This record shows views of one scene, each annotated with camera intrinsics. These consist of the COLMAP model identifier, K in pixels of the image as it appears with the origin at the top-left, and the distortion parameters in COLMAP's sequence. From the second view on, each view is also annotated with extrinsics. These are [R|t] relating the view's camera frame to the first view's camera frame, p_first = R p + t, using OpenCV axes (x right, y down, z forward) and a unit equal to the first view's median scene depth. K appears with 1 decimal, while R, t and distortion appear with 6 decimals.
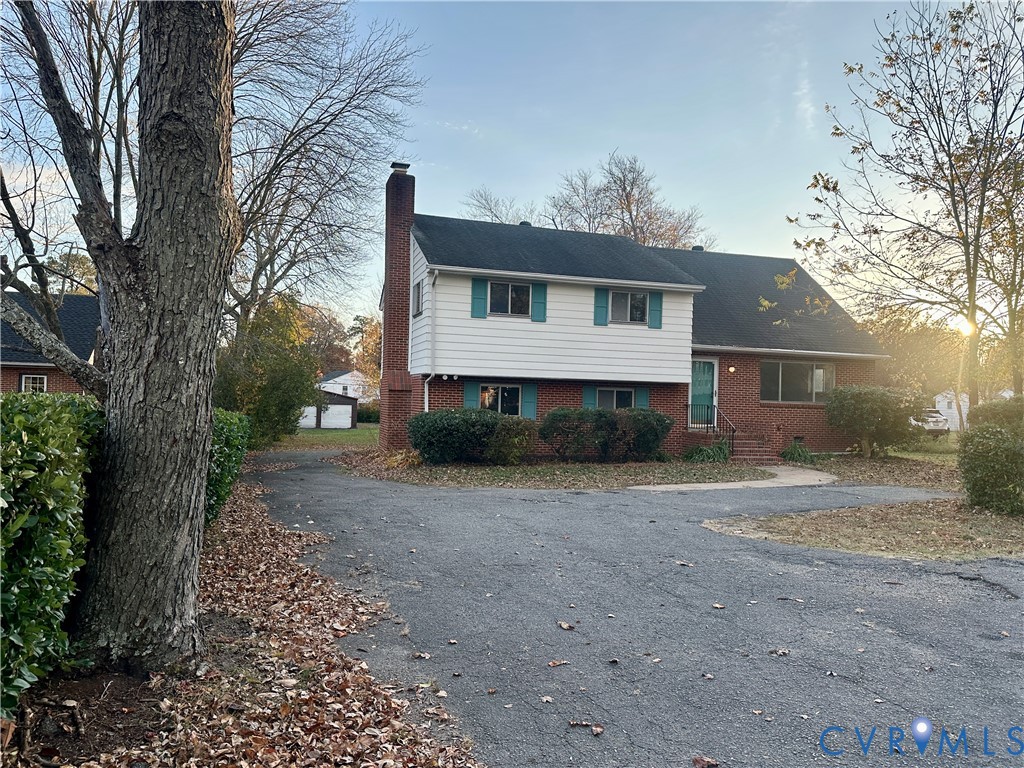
lens RADIAL K [[724.2, 0, 512.0], [0, 724.2, 384.0], [0, 0, 1]] dist [0.092474, -0.093735]
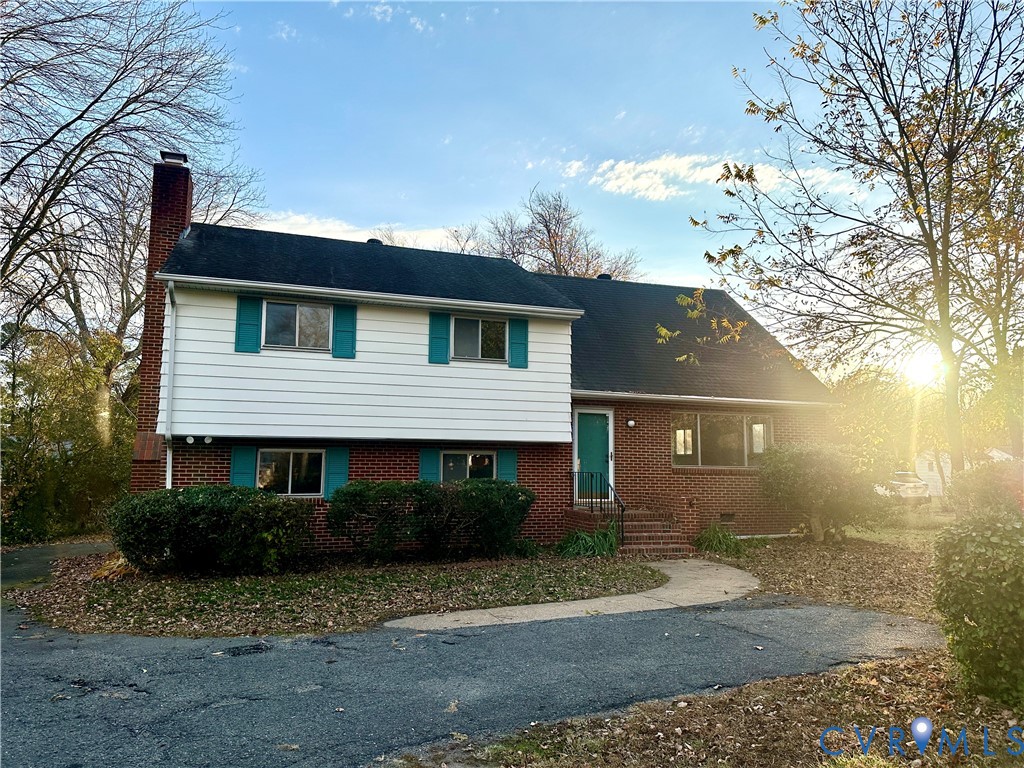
lens RADIAL K [[712.4, 0, 512.0], [0, 712.4, 384.0], [0, 0, 1]] dist [0.130276, -0.151166]
pose [[0.999750, -0.014675, 0.016870, 0.179925], [0.016182, 0.995540, -0.092941, 0.006276], [-0.015431, 0.093191, 0.995529, 0.290646]]
